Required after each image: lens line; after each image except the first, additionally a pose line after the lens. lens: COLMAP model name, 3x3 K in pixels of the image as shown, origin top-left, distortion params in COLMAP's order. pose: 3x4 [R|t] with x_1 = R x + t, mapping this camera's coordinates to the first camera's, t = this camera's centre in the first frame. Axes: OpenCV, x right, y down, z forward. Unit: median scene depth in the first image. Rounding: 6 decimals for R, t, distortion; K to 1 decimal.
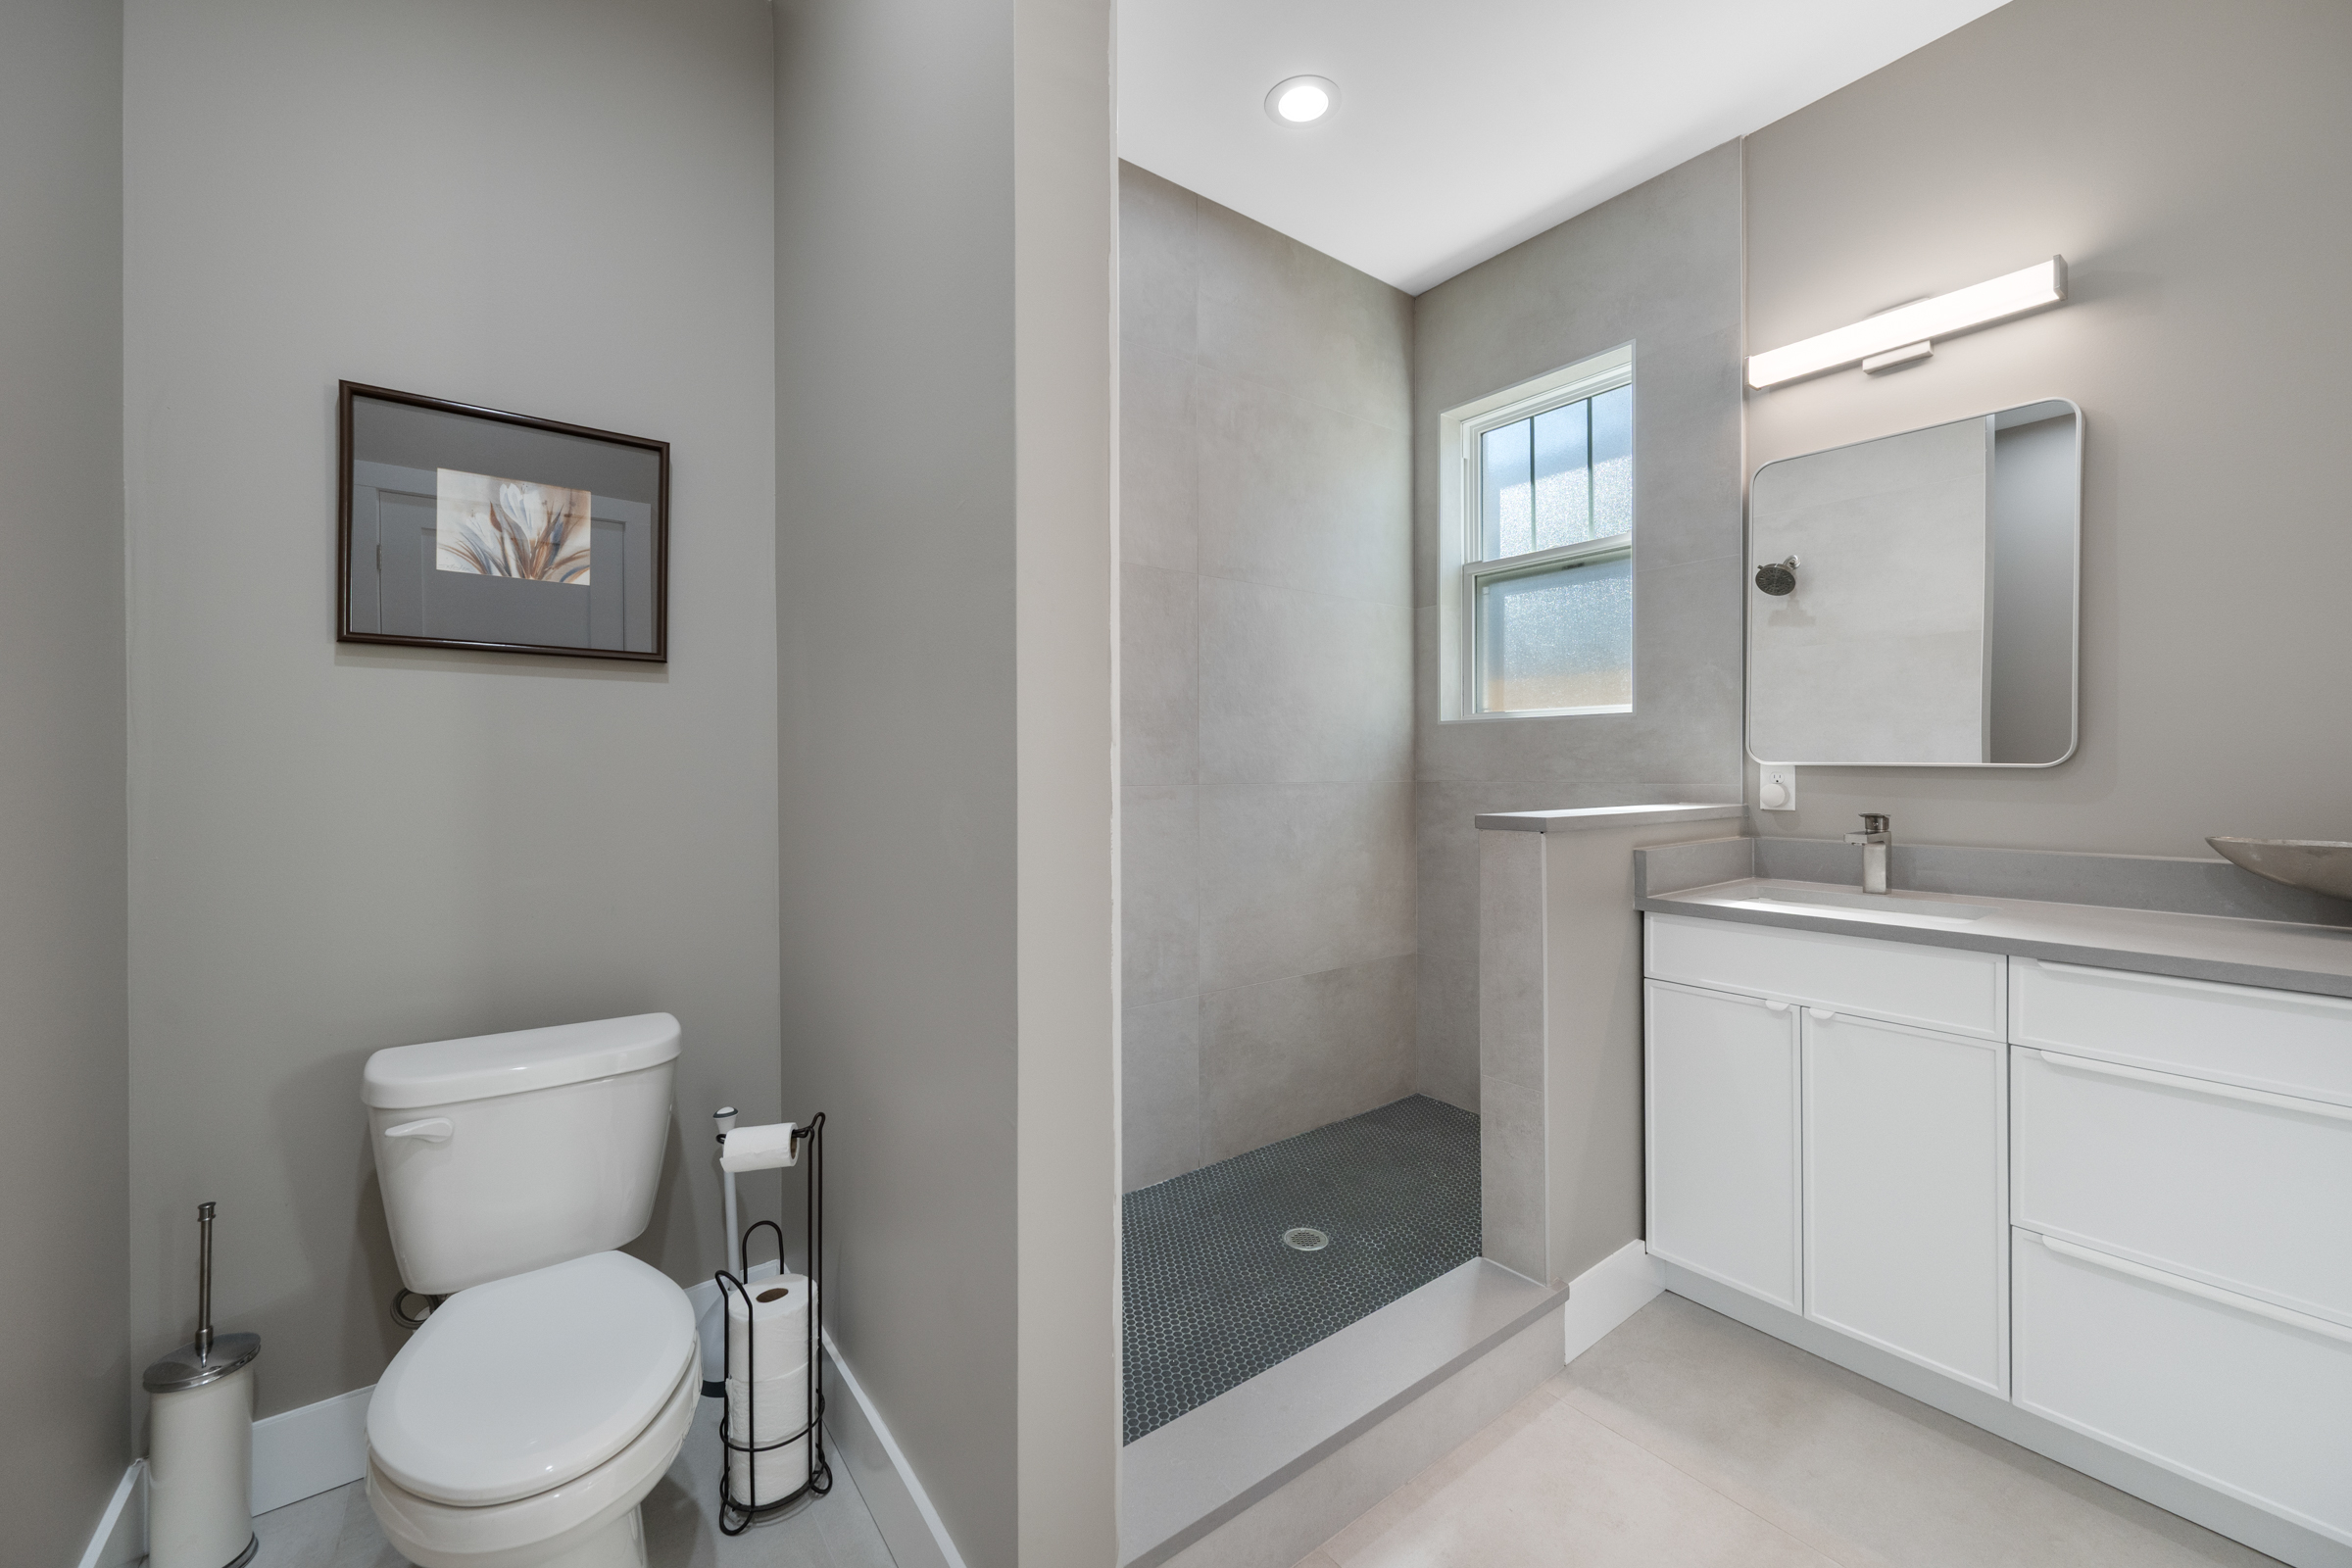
lens RADIAL K [[942.9, 0, 1166.7], [0, 942.9, 782.8], [0, 0, 1]] dist [-0.000193, -0.000050]
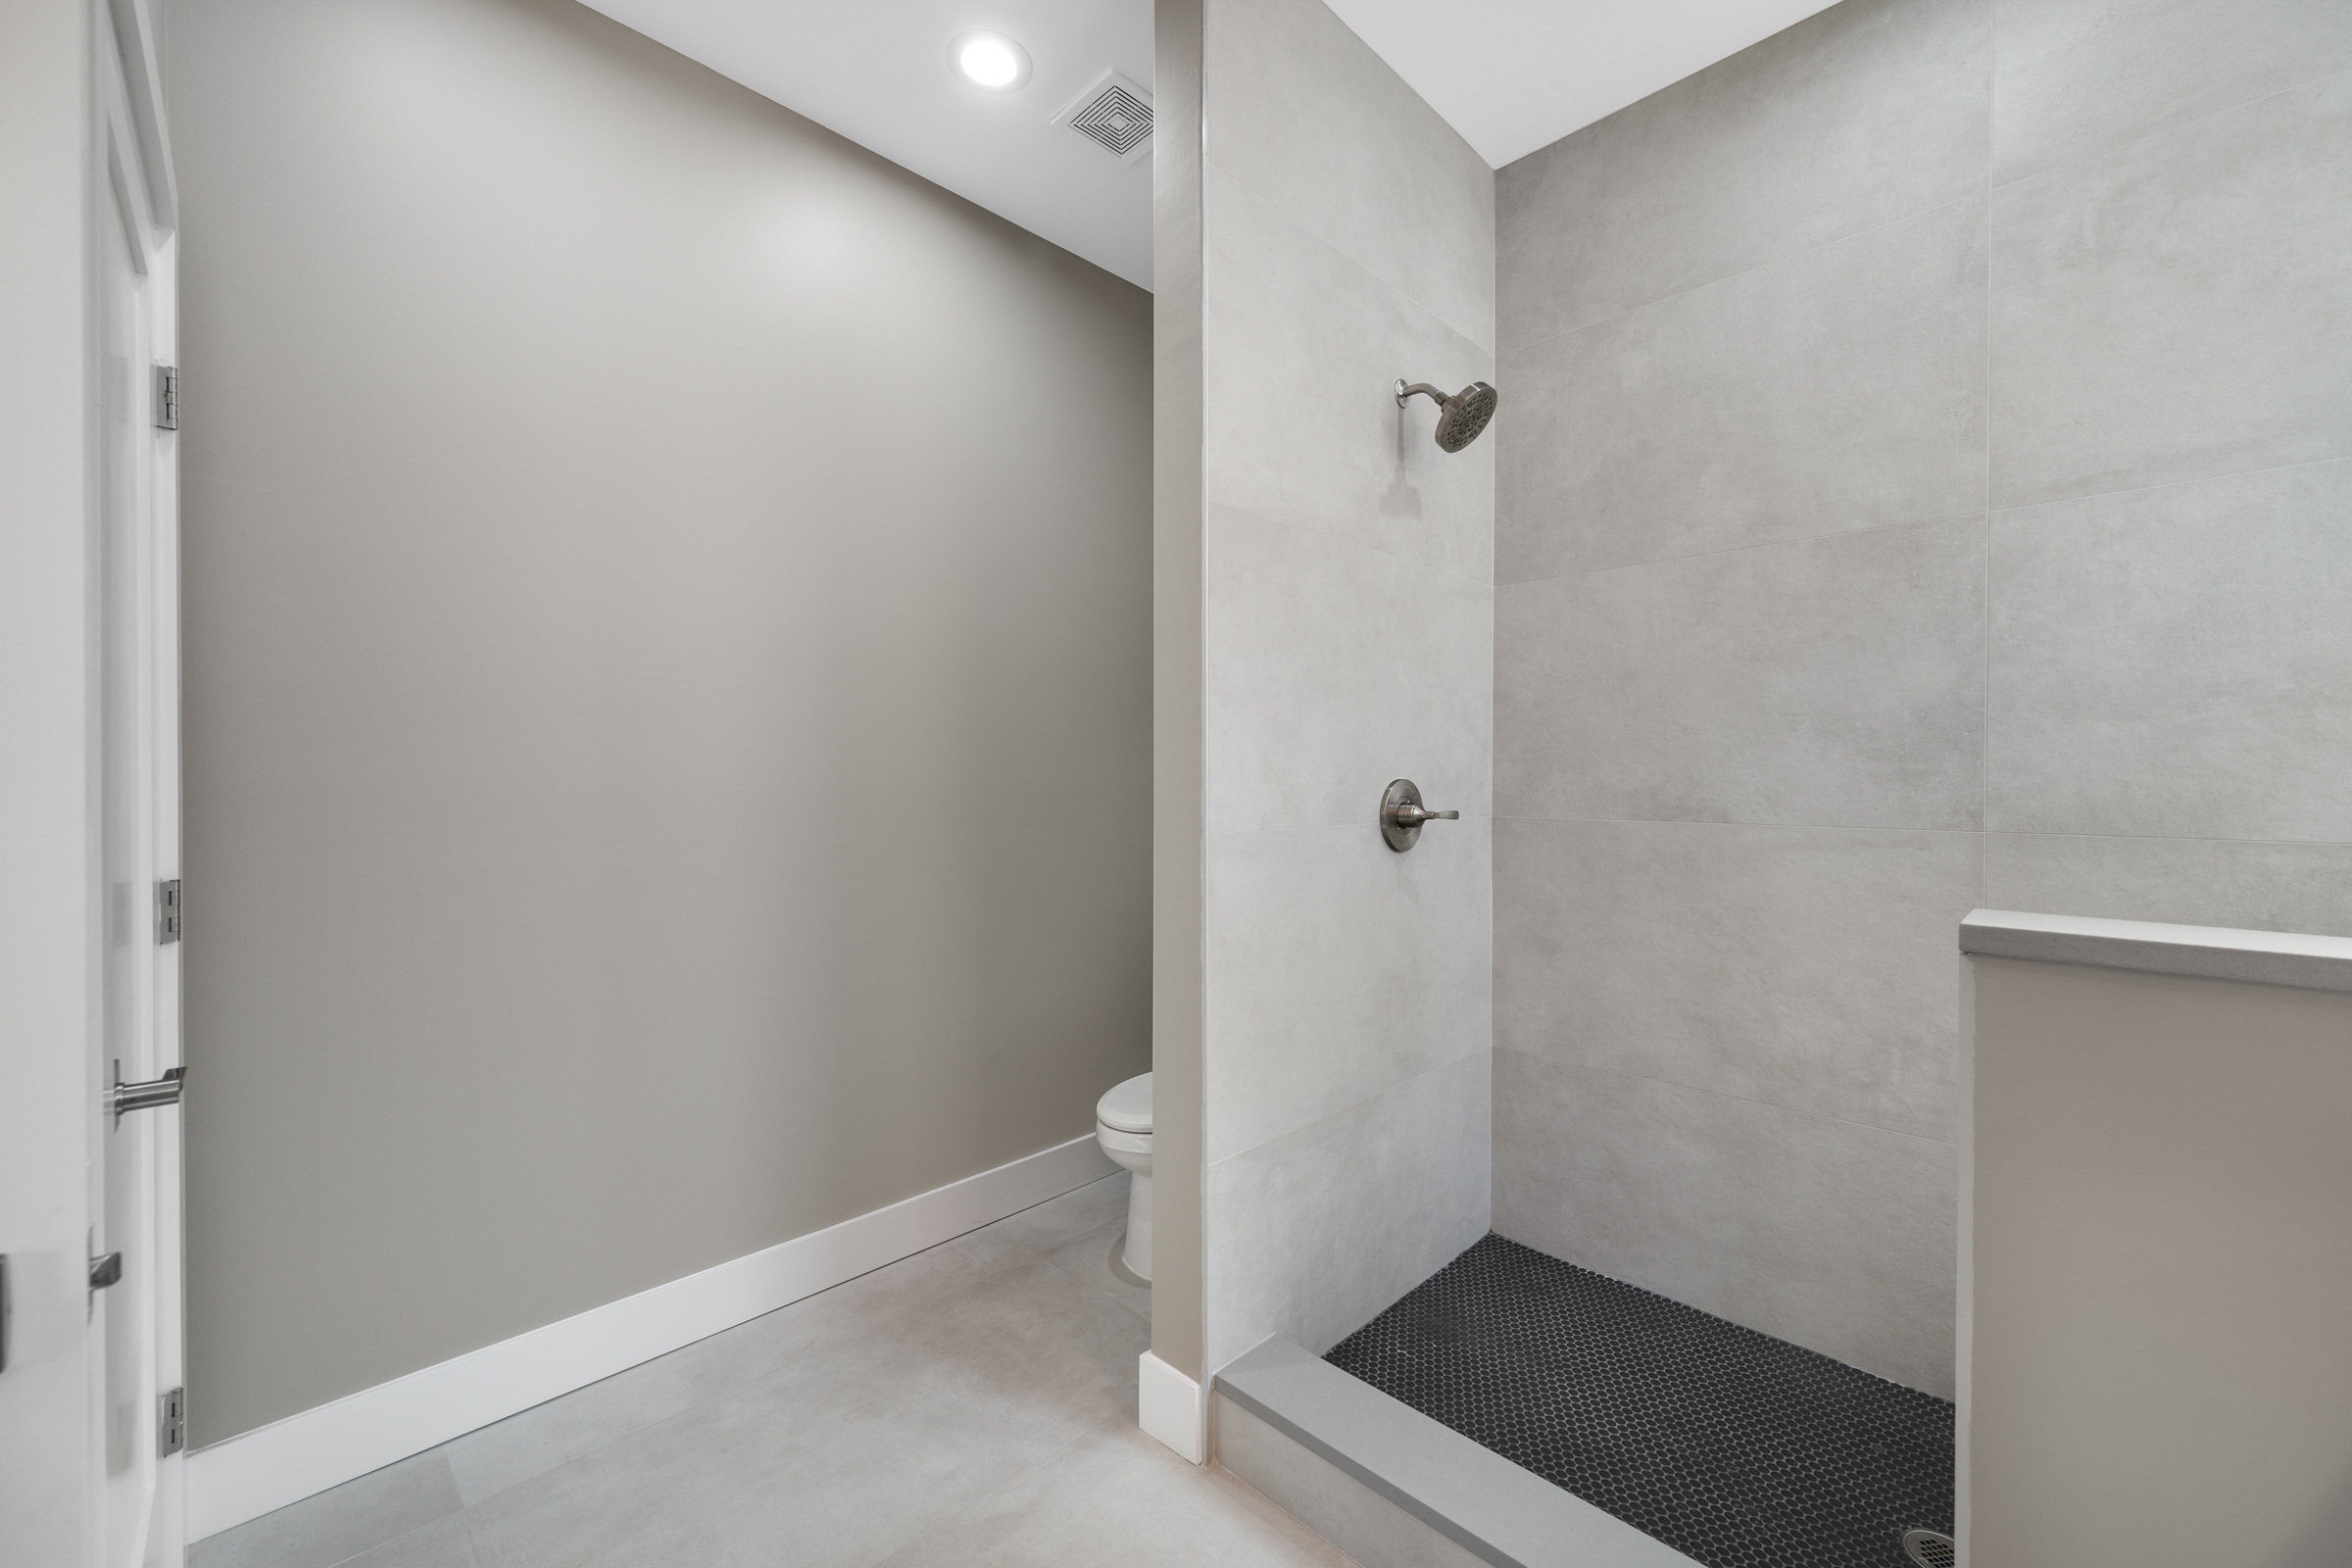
lens RADIAL K [[933.8, 0, 1188.2], [0, 933.8, 778.5], [0, 0, 1]] dist [-0.000685, 0.000009]
pose [[0.104353, 0.012251, -0.994465, 0.752256], [-0.012942, 0.999856, 0.010959, -0.042512], [0.994456, 0.011727, 0.104497, 0.459403]]
